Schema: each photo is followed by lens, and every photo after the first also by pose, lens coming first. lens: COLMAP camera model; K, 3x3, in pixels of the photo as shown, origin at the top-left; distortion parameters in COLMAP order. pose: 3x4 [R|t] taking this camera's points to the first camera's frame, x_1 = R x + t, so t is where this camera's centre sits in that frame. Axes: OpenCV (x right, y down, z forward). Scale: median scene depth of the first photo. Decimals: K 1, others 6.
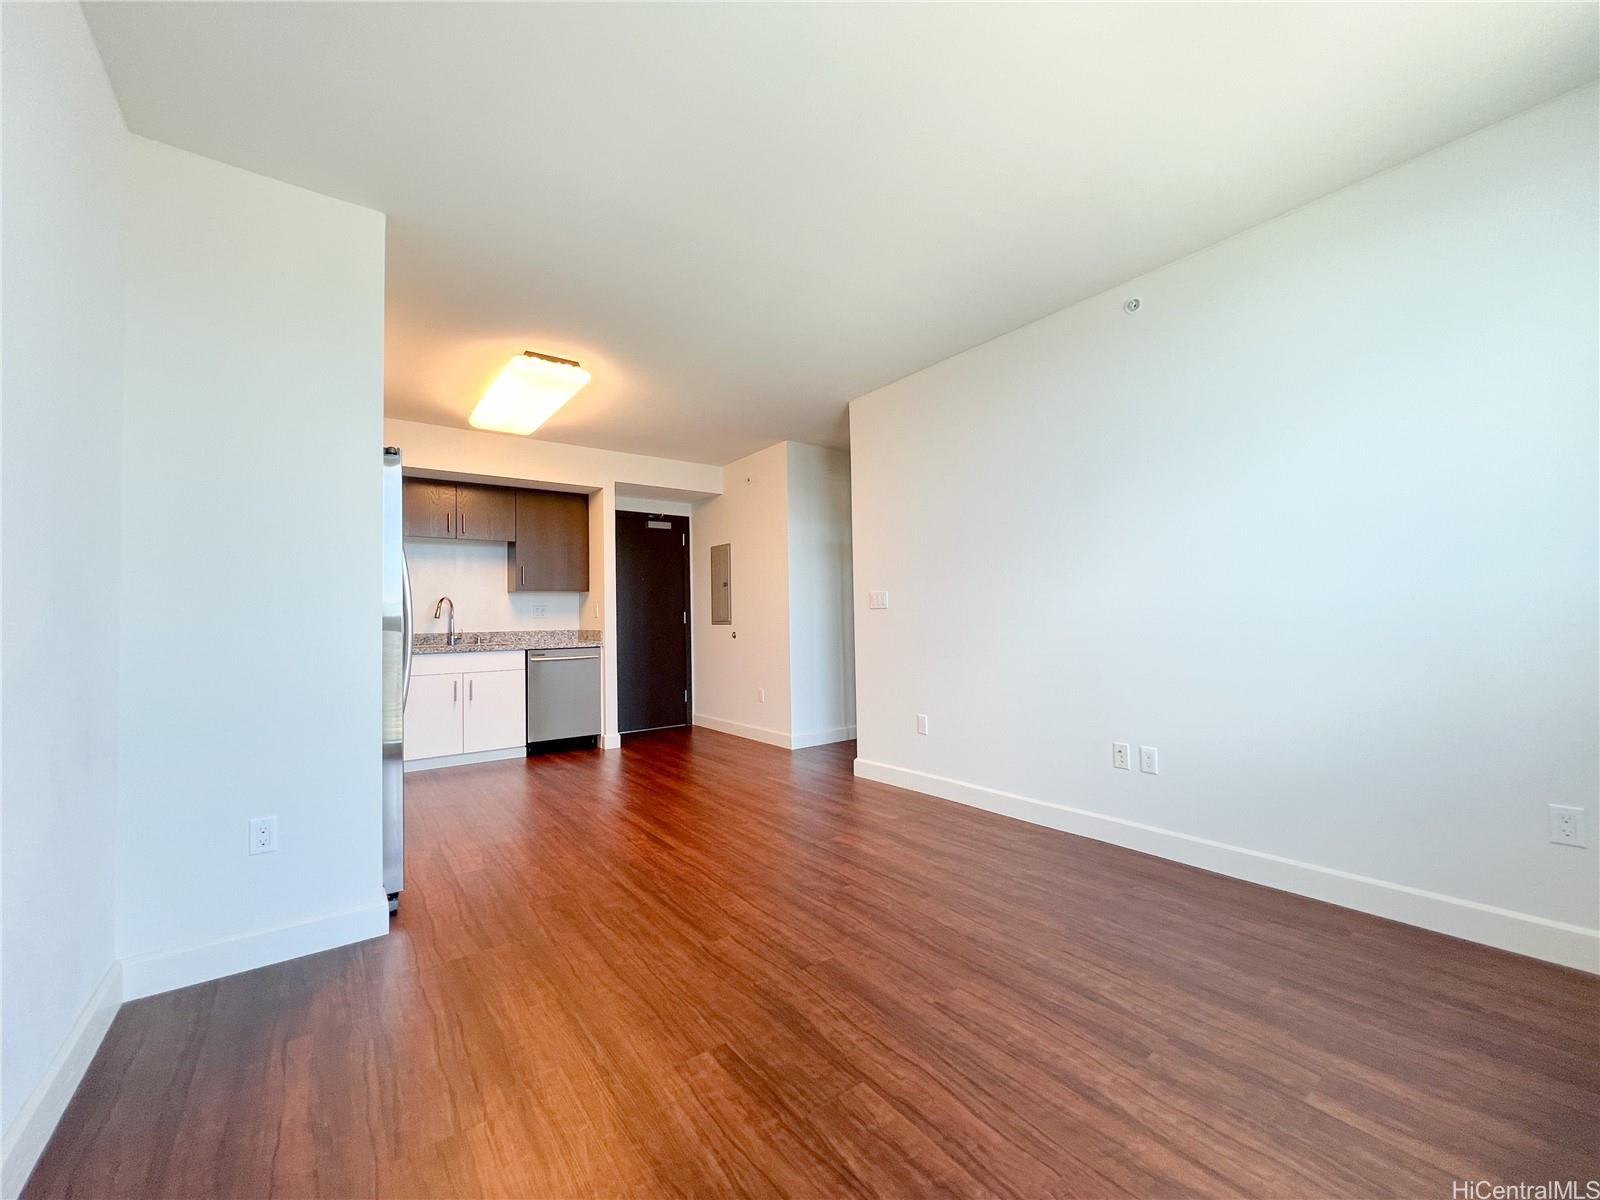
lens RADIAL K [[645.6, 0, 792.1], [0, 645.6, 599.4], [0, 0, 1]] dist [-0.002526, 0.000264]
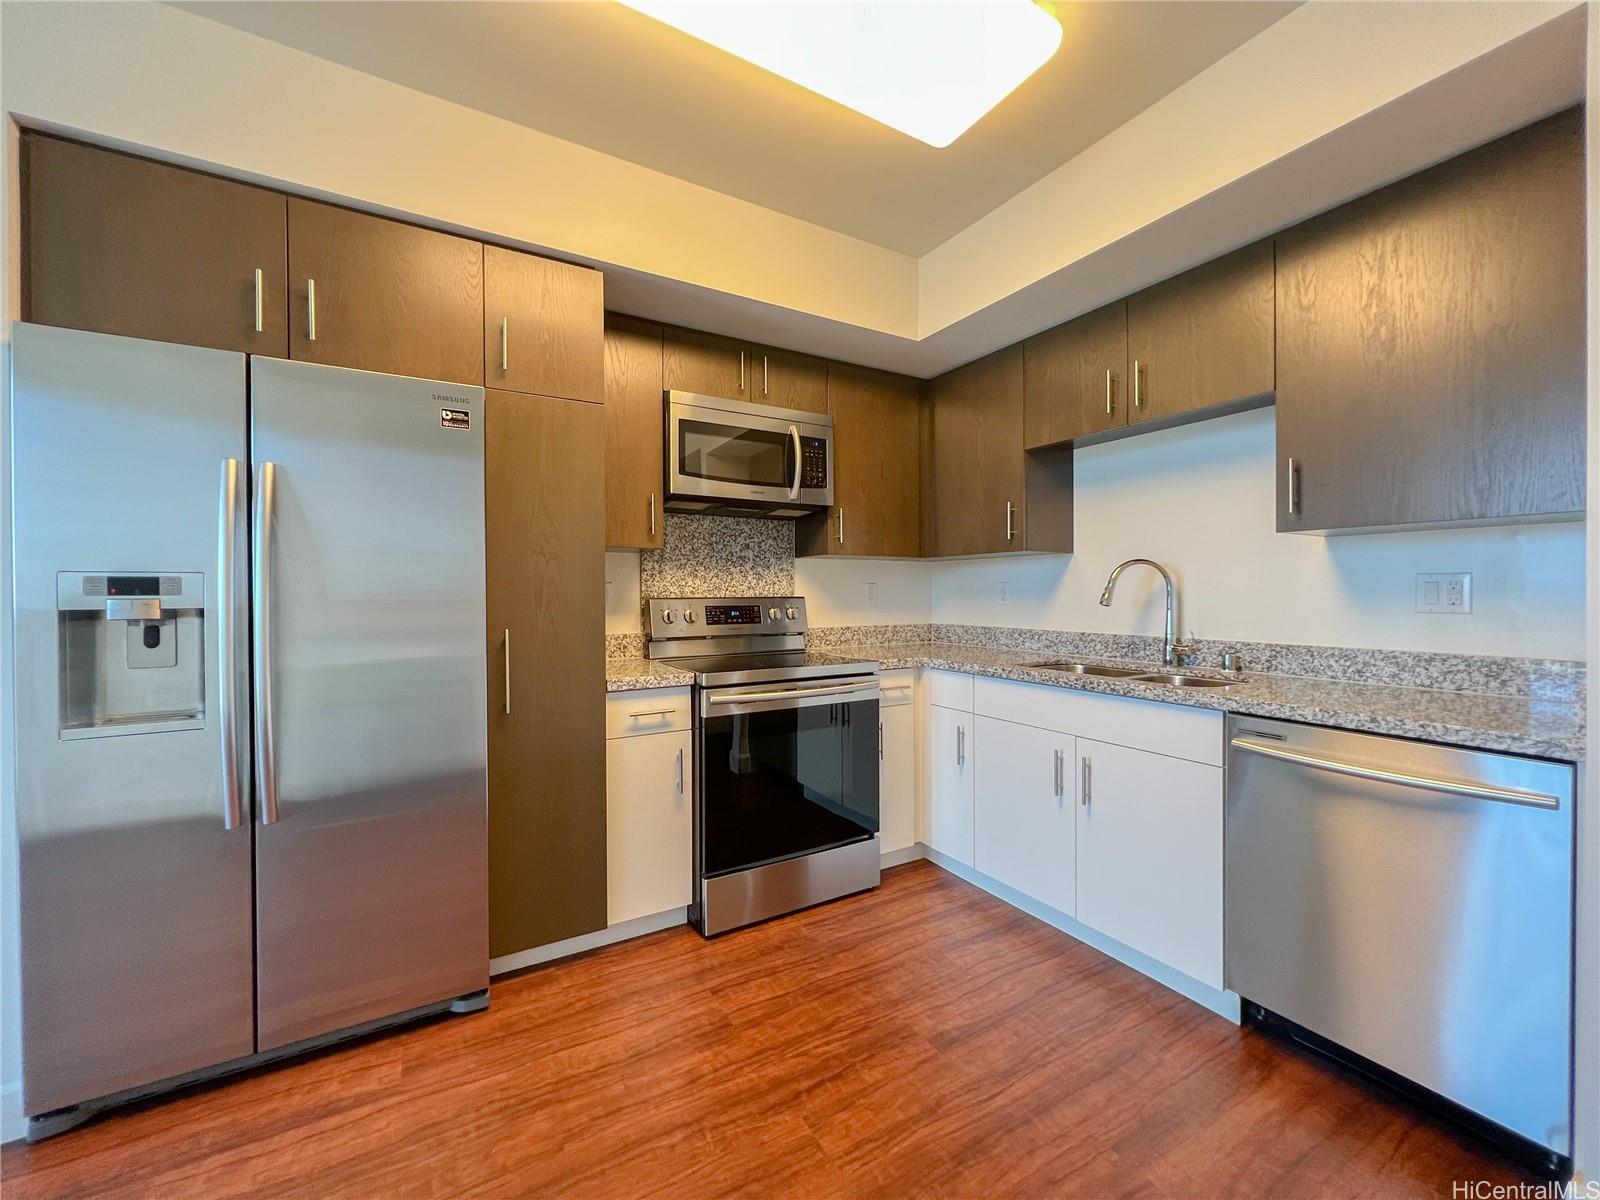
lens RADIAL K [[645.6, 0, 798.5], [0, 645.6, 597.1], [0, 0, 1]] dist [-0.002526, 0.000264]
pose [[-0.113983, 0.024223, -0.993187, -0.120381], [0.034556, 0.999194, 0.020403, 0.011598], [0.992882, -0.031995, -0.114728, 1.659047]]
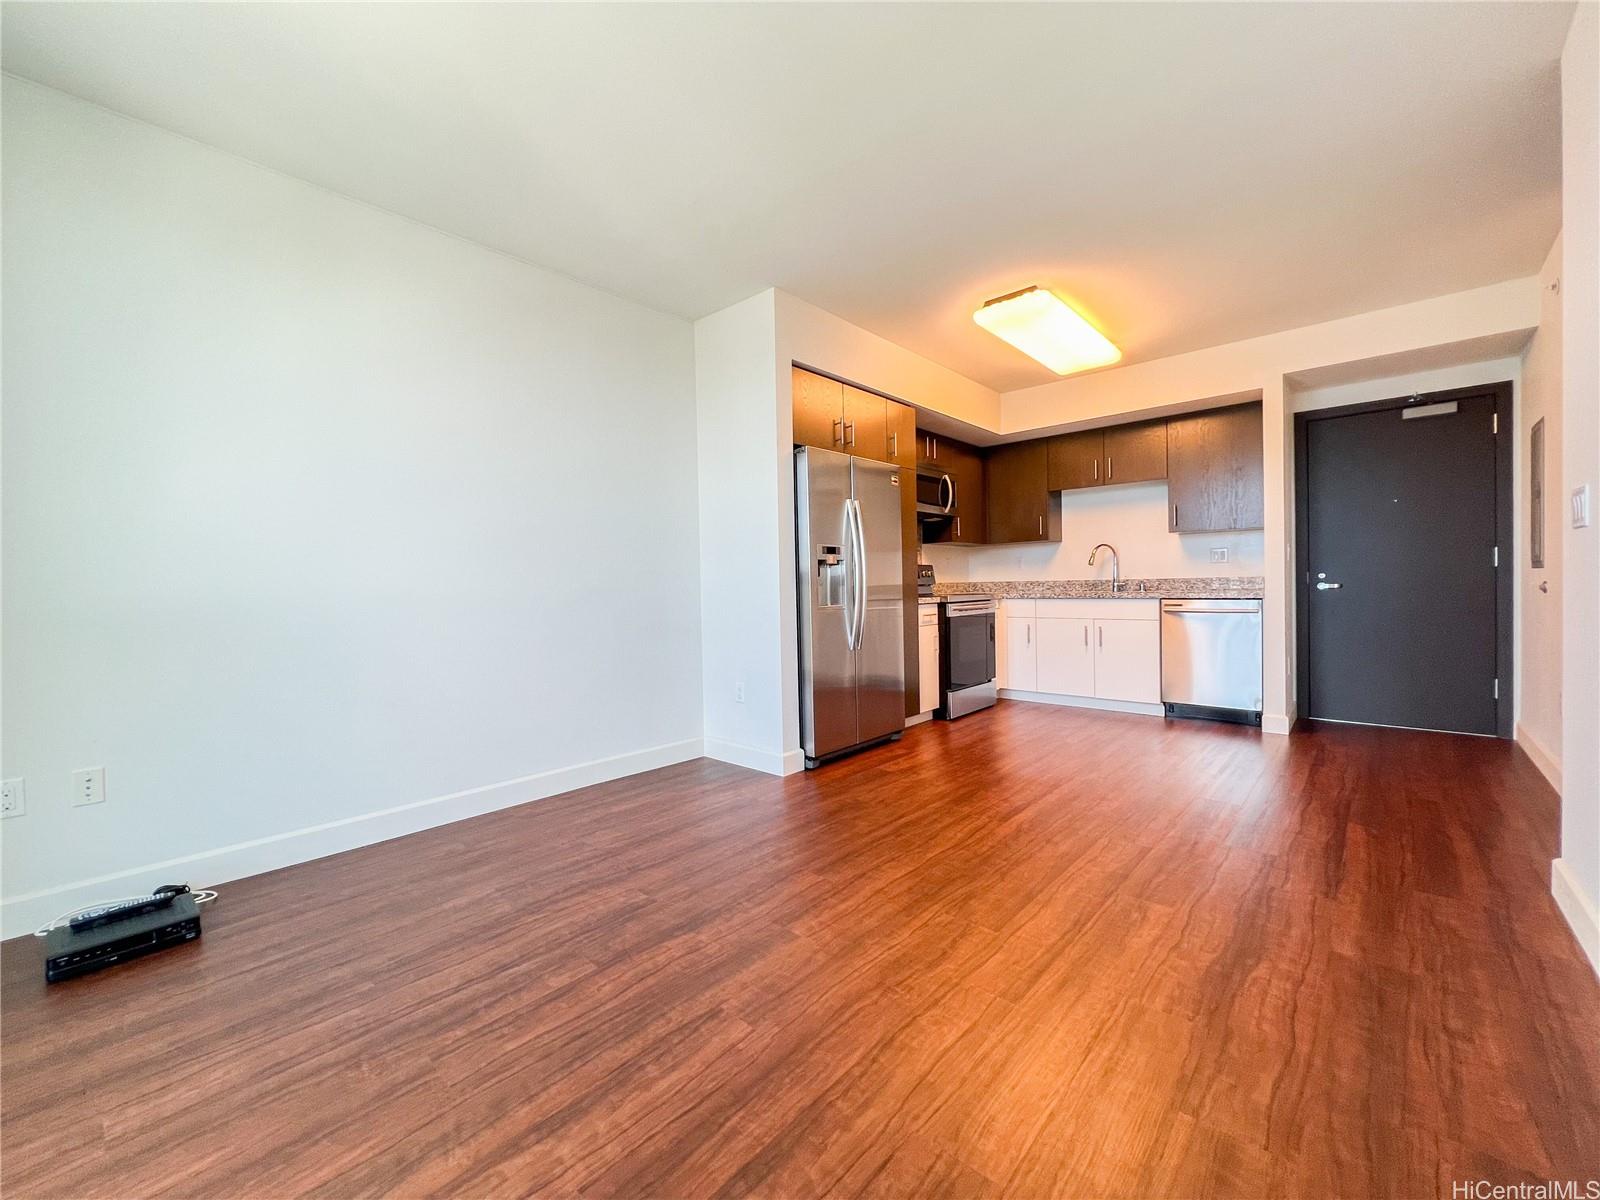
lens RADIAL K [[645.6, 0, 801.4], [0, 645.6, 599.8], [0, 0, 1]] dist [-0.002526, 0.000264]
pose [[0.193186, 0.036760, -0.980473, 0.751940], [0.043946, 0.997971, 0.046075, 0.032627], [0.980177, -0.051989, 0.191178, 0.684393]]
